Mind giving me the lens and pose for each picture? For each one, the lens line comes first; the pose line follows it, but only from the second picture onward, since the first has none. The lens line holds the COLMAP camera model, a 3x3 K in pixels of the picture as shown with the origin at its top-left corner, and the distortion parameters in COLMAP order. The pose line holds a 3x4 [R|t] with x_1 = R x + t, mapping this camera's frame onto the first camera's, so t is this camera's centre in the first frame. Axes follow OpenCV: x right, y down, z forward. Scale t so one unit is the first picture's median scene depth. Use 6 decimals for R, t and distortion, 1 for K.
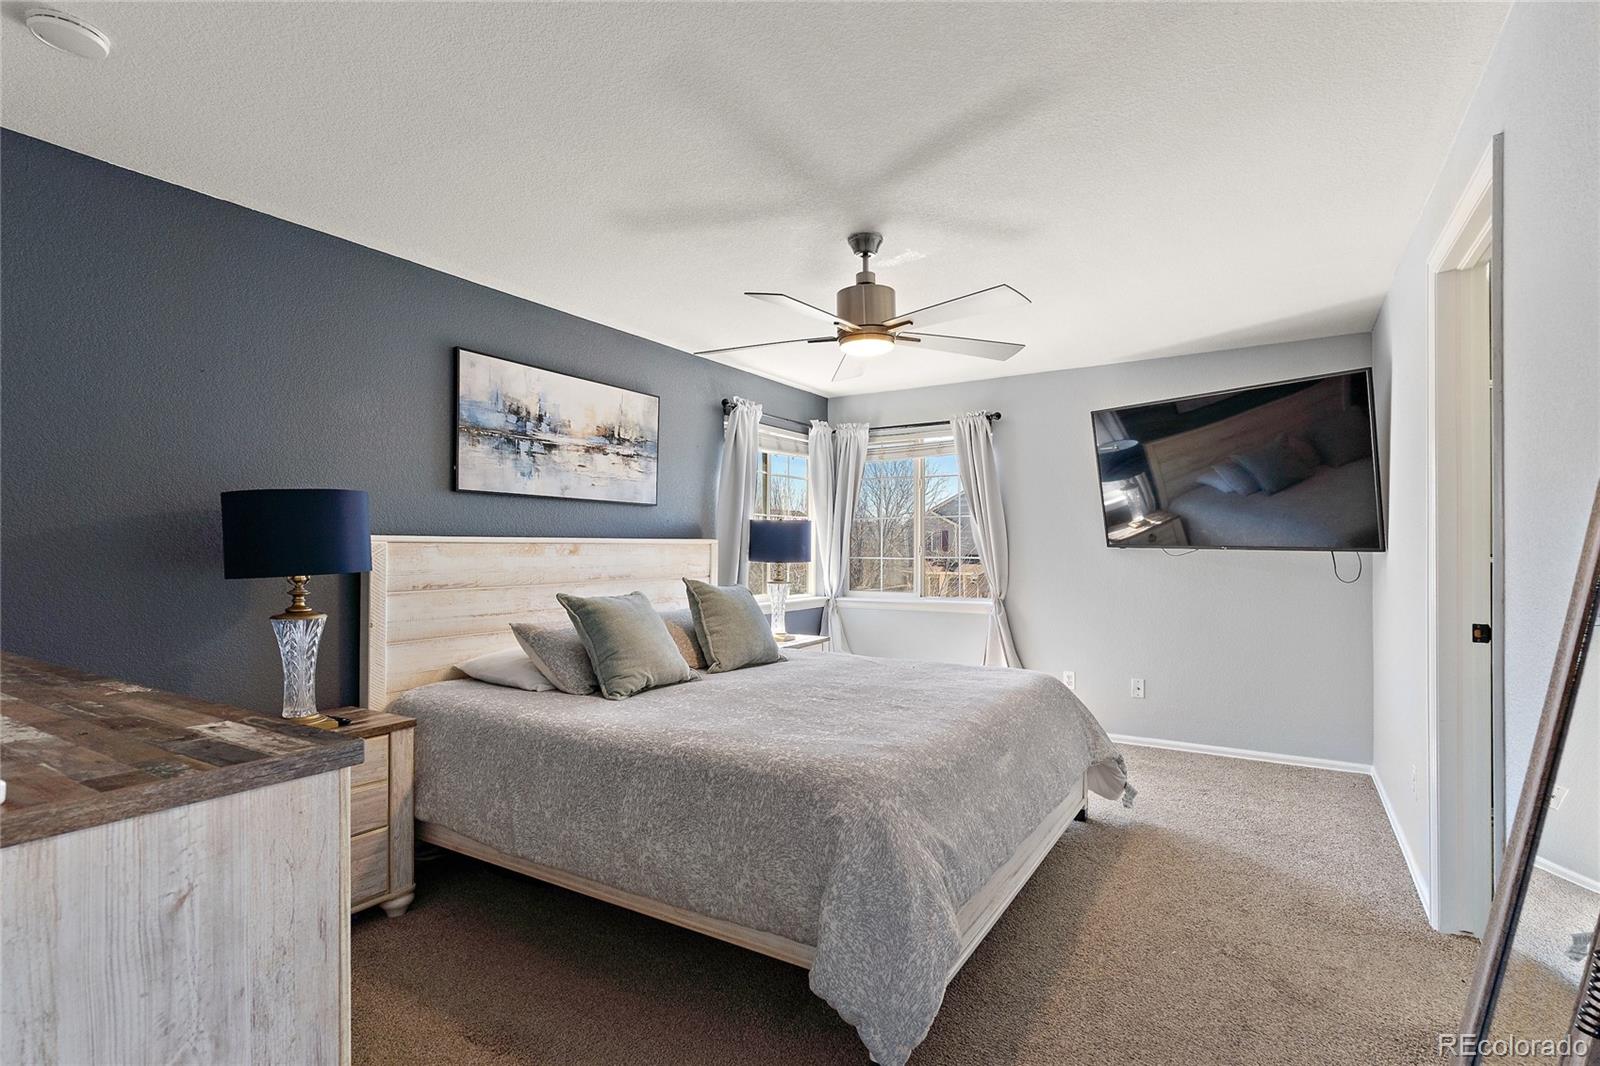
lens RADIAL K [[773.6, 0, 797.7], [0, 773.6, 540.1], [0, 0, 1]] dist [0.001550, -0.001278]
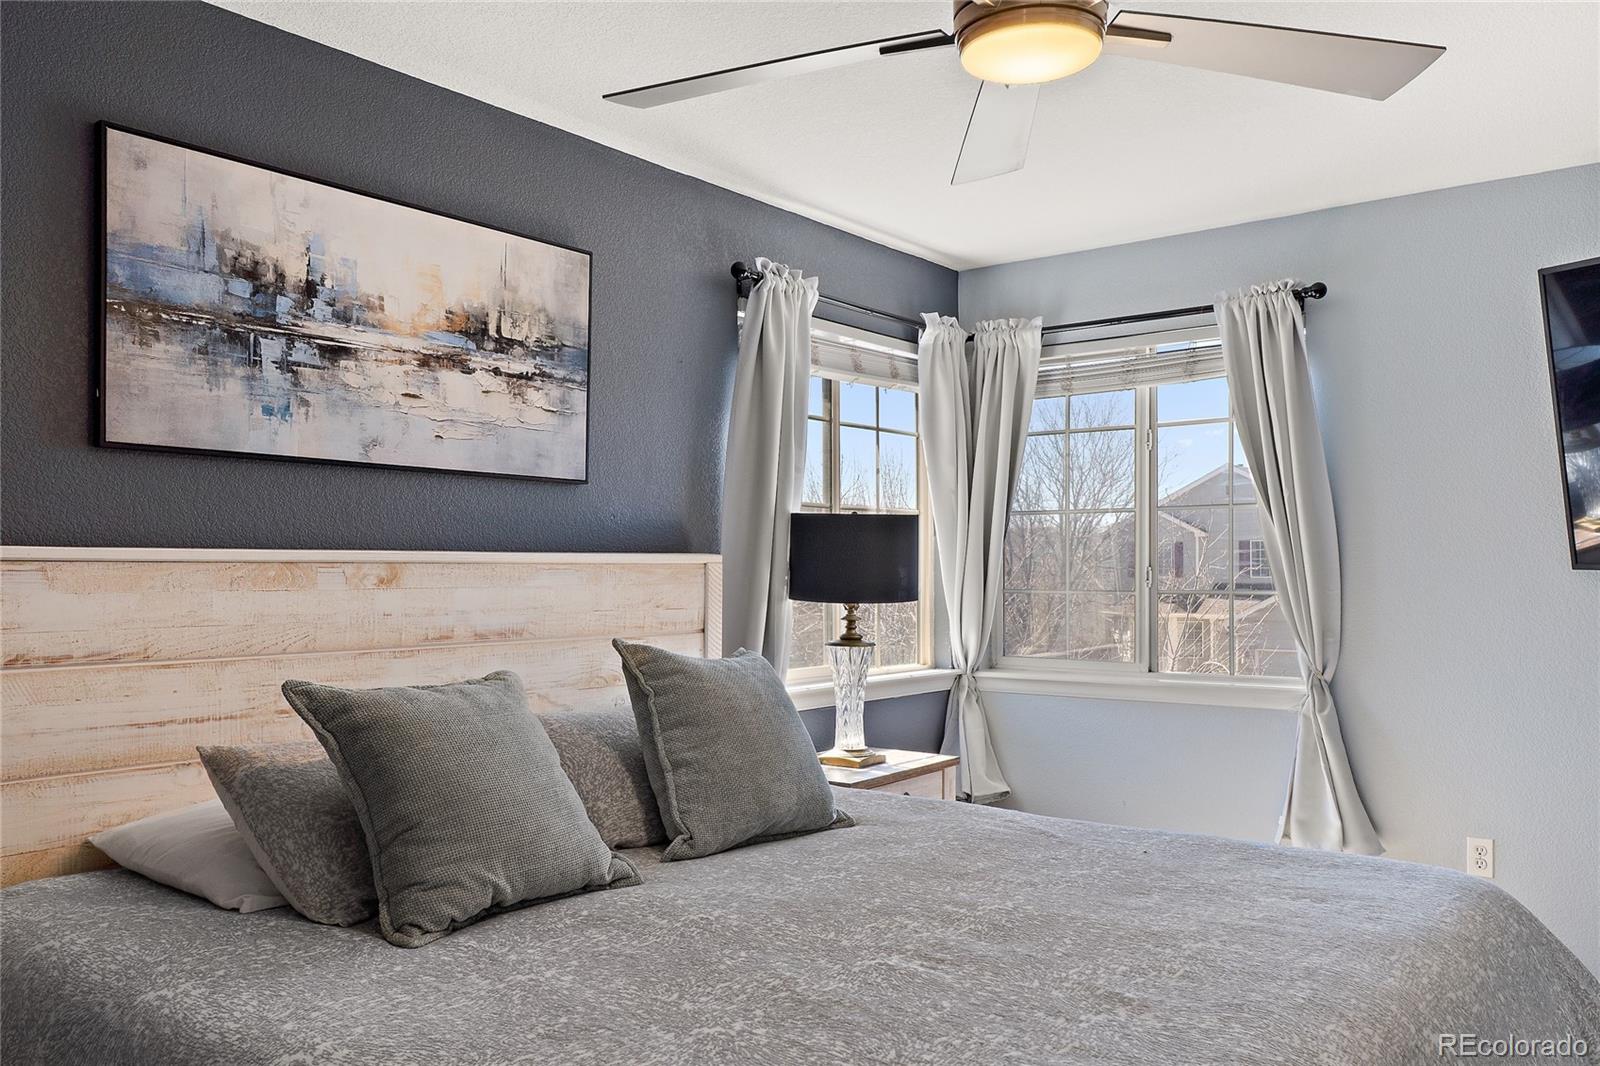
lens RADIAL K [[1274.9, 0, 800.3], [0, 1274.9, 572.5], [0, 0, 1]] dist [-0.001187, -0.001295]
pose [[0.995187, -0.001084, -0.097985, 0.027911], [0.002128, 0.999942, 0.010546, 0.002604], [0.097968, -0.010704, 0.995132, 0.265536]]
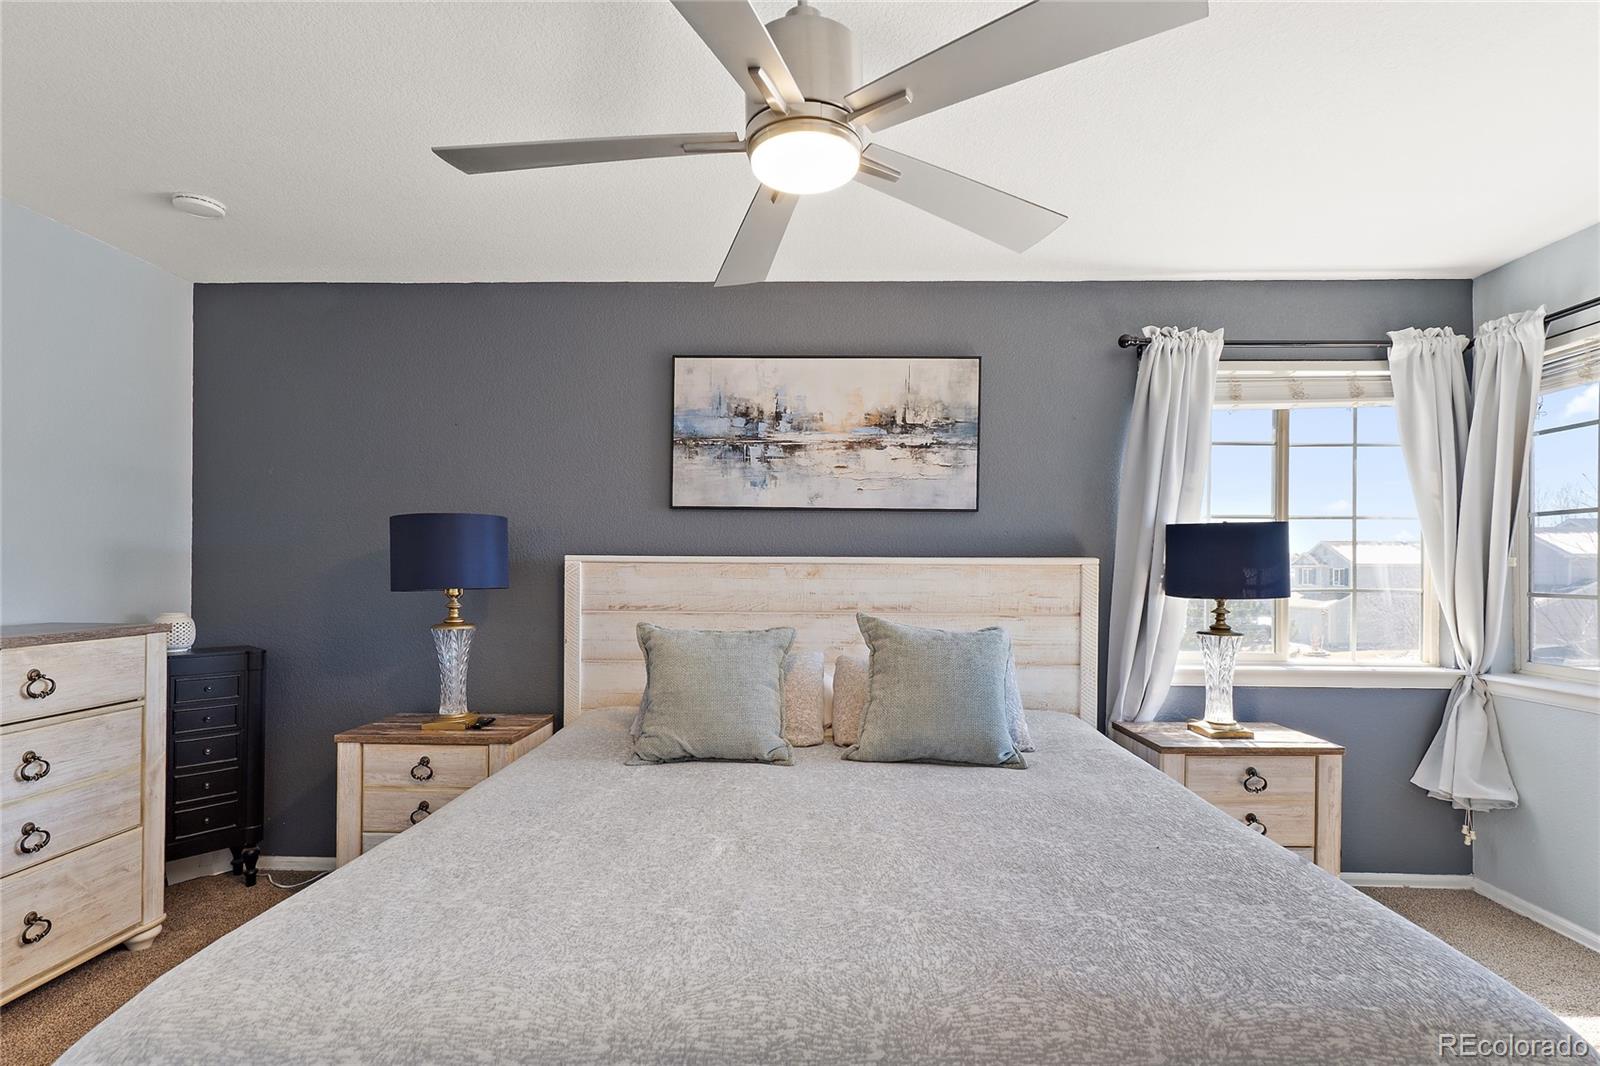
lens RADIAL K [[773.6, 0, 807.0], [0, 773.6, 562.1], [0, 0, 1]] dist [0.001550, -0.001278]
pose [[0.506539, -0.003877, -0.862209, 0.398143], [0.000925, 0.999992, -0.003953, 0.005807], [0.862217, 0.001205, 0.506538, 0.572708]]
